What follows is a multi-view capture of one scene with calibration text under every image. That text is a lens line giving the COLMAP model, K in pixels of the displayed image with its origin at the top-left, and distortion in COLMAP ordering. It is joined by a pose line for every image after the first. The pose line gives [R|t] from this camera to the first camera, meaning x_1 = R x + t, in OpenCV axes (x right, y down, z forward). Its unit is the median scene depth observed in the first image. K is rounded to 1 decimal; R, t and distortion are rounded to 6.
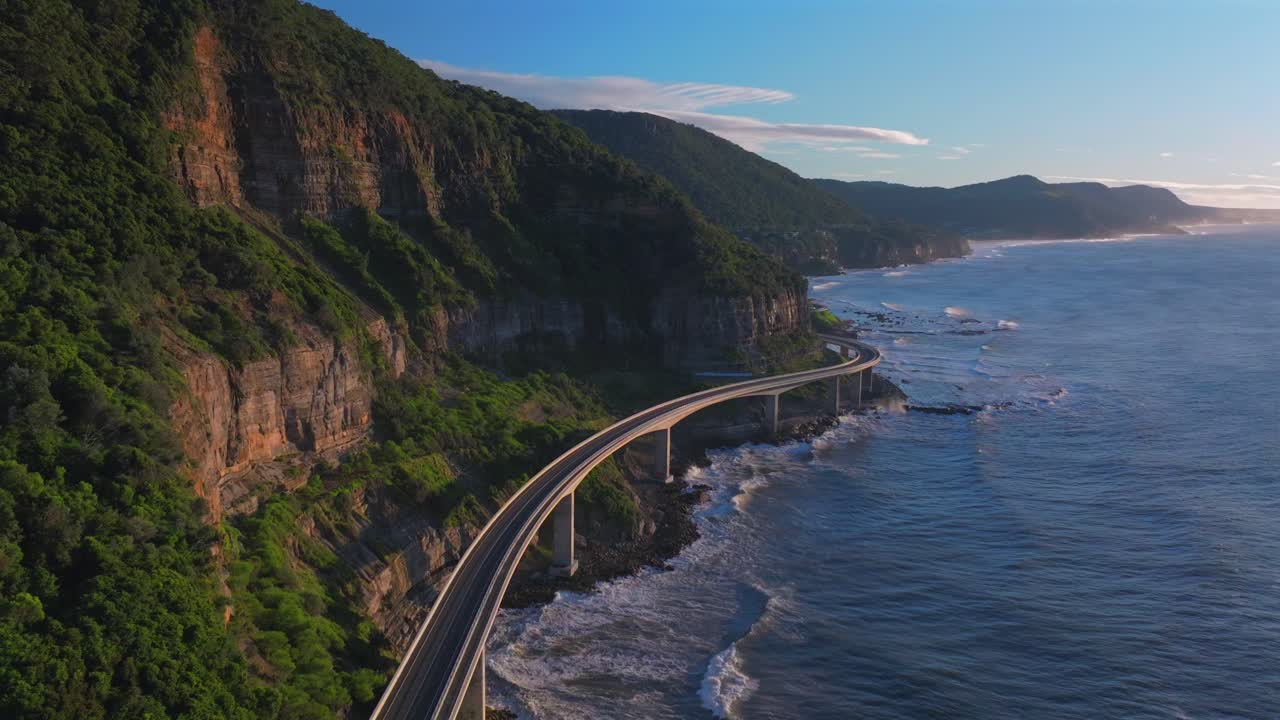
lens RADIAL K [[959.2, 0, 640.0], [0, 959.2, 360.0], [0, 0, 1]] dist [0.010122, 0.009053]
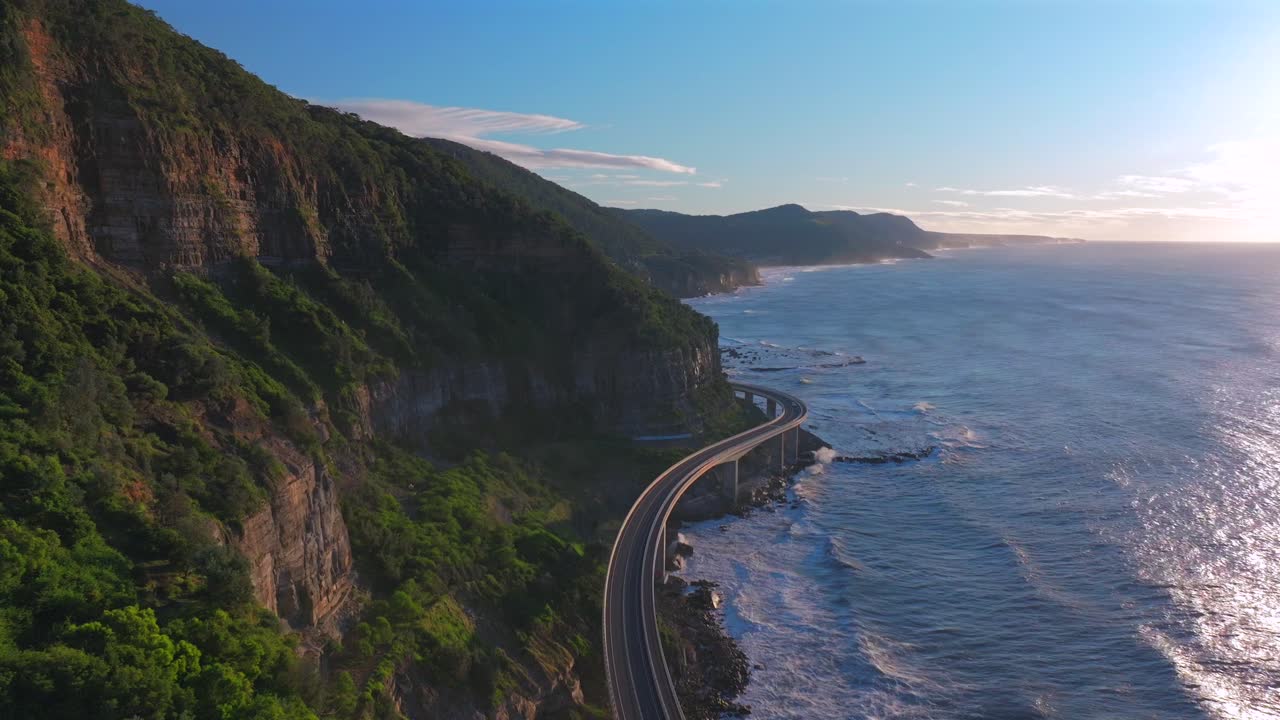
lens RADIAL K [[959.2, 0, 640.0], [0, 959.2, 360.0], [0, 0, 1]] dist [0.010122, 0.009053]
pose [[0.970710, -0.036581, 0.237455, -0.167741], [0.042846, 0.998855, -0.021273, -0.045431], [-0.236405, 0.030824, 0.971166, 0.164247]]
